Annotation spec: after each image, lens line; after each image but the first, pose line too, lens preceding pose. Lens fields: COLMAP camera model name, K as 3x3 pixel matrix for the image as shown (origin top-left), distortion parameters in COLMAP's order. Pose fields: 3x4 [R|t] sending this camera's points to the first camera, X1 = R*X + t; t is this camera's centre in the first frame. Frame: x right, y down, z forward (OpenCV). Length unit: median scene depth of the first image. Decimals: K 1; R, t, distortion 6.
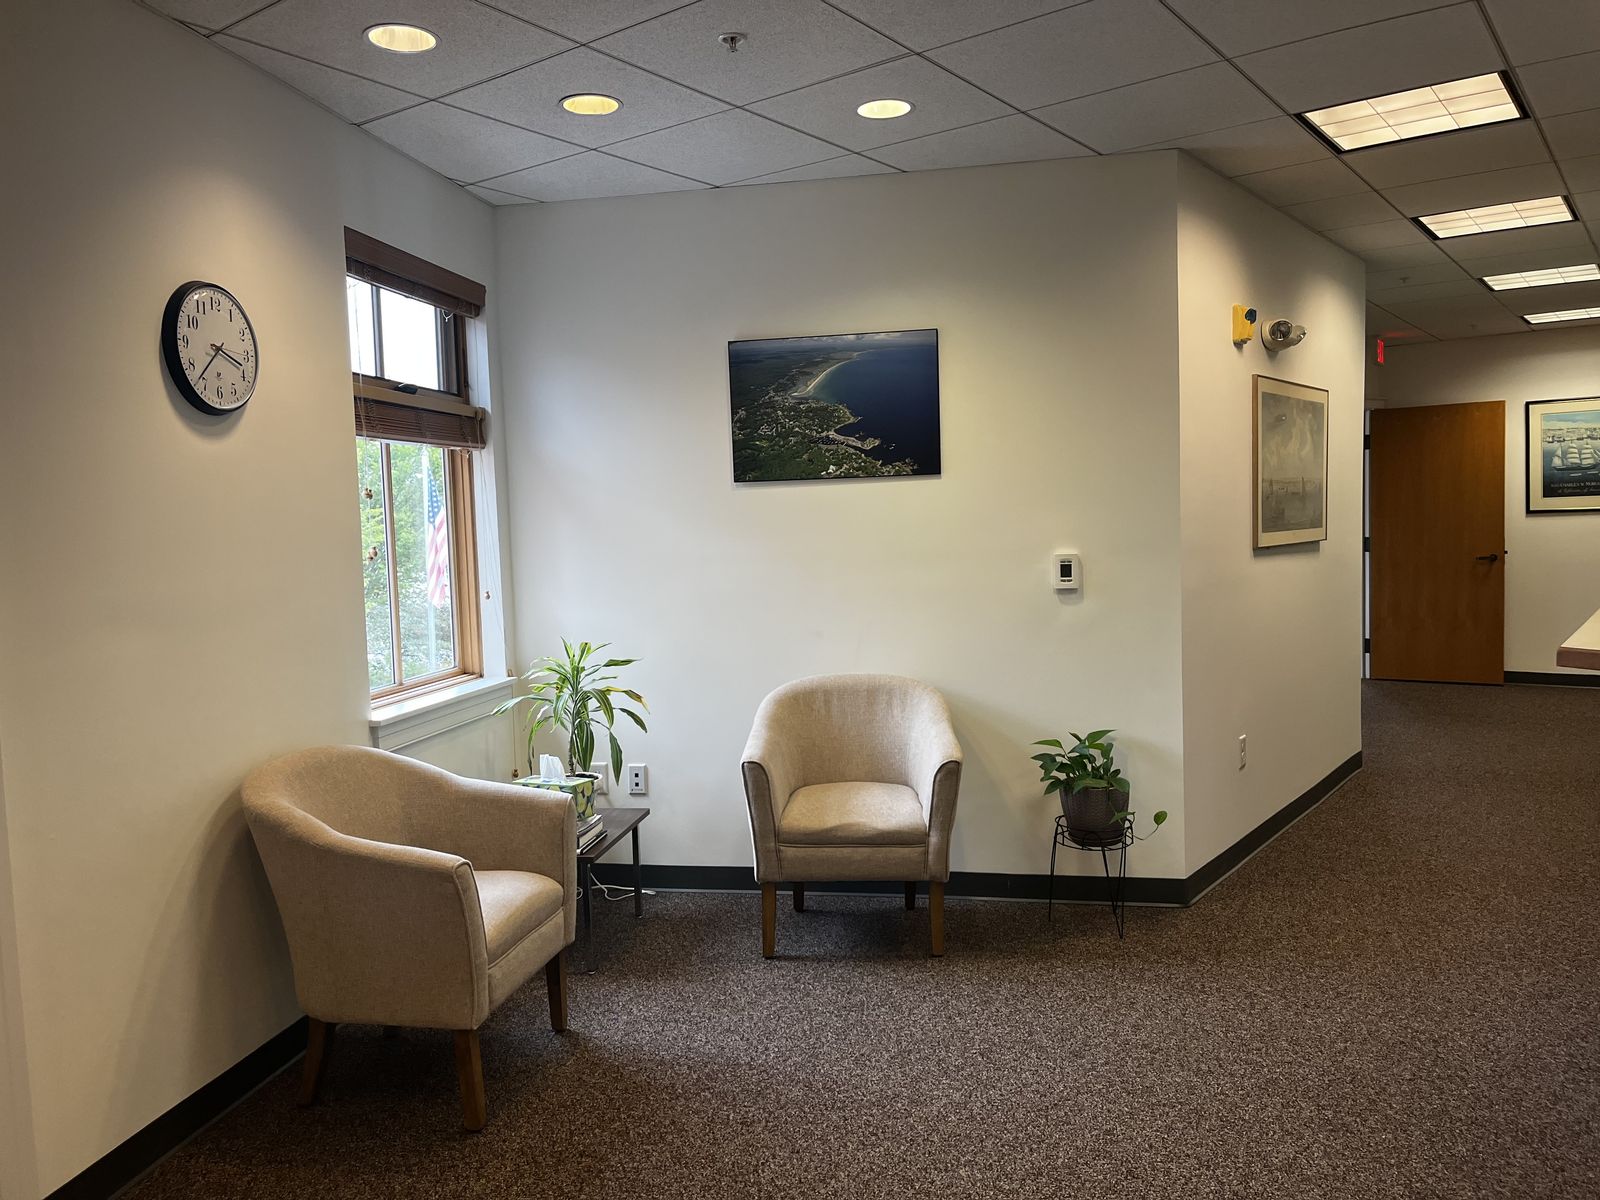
lens RADIAL K [[1208.6, 0, 805.7], [0, 1208.6, 588.6], [0, 0, 1]] dist [0.086206, -0.115801]
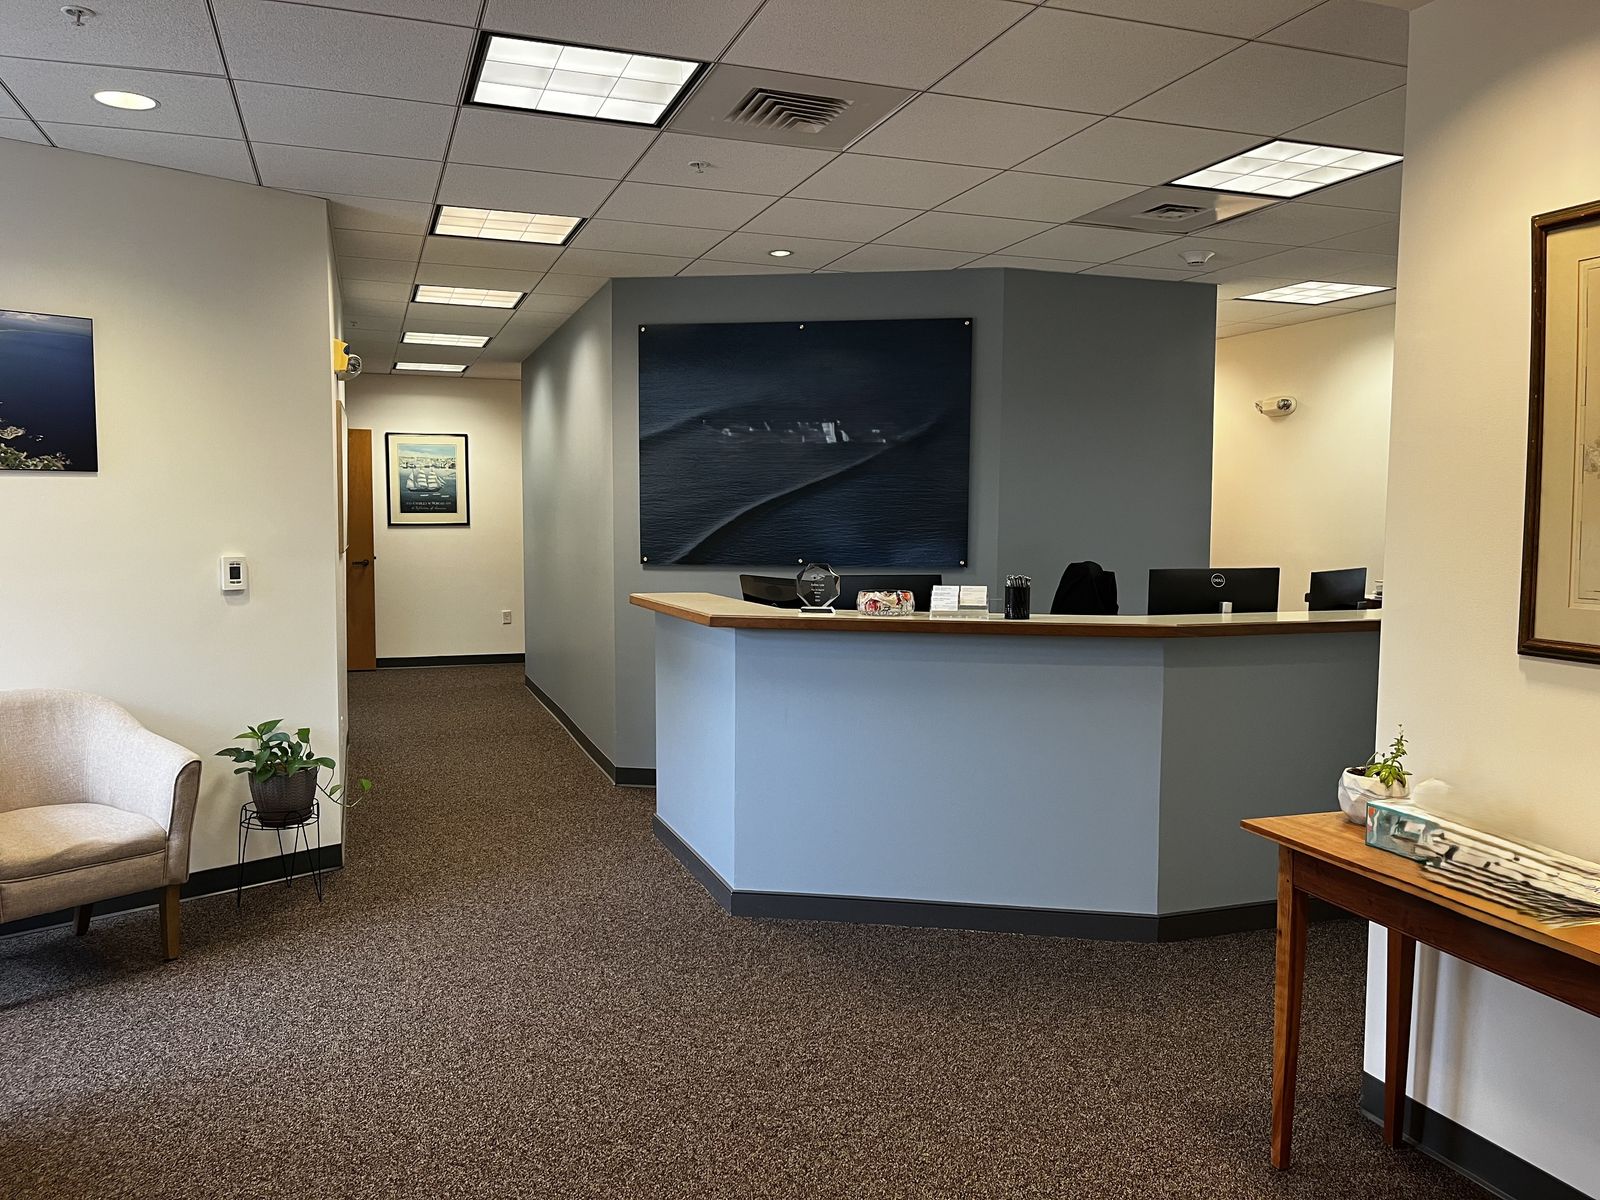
lens RADIAL K [[1208.6, 0, 805.7], [0, 1208.6, 588.6], [0, 0, 1]] dist [0.086206, -0.115801]
pose [[0.549067, -0.016991, 0.835606, -0.407857], [0.020777, 0.999762, 0.006676, 0.002085], [-0.835520, 0.013696, 0.549289, 0.010216]]
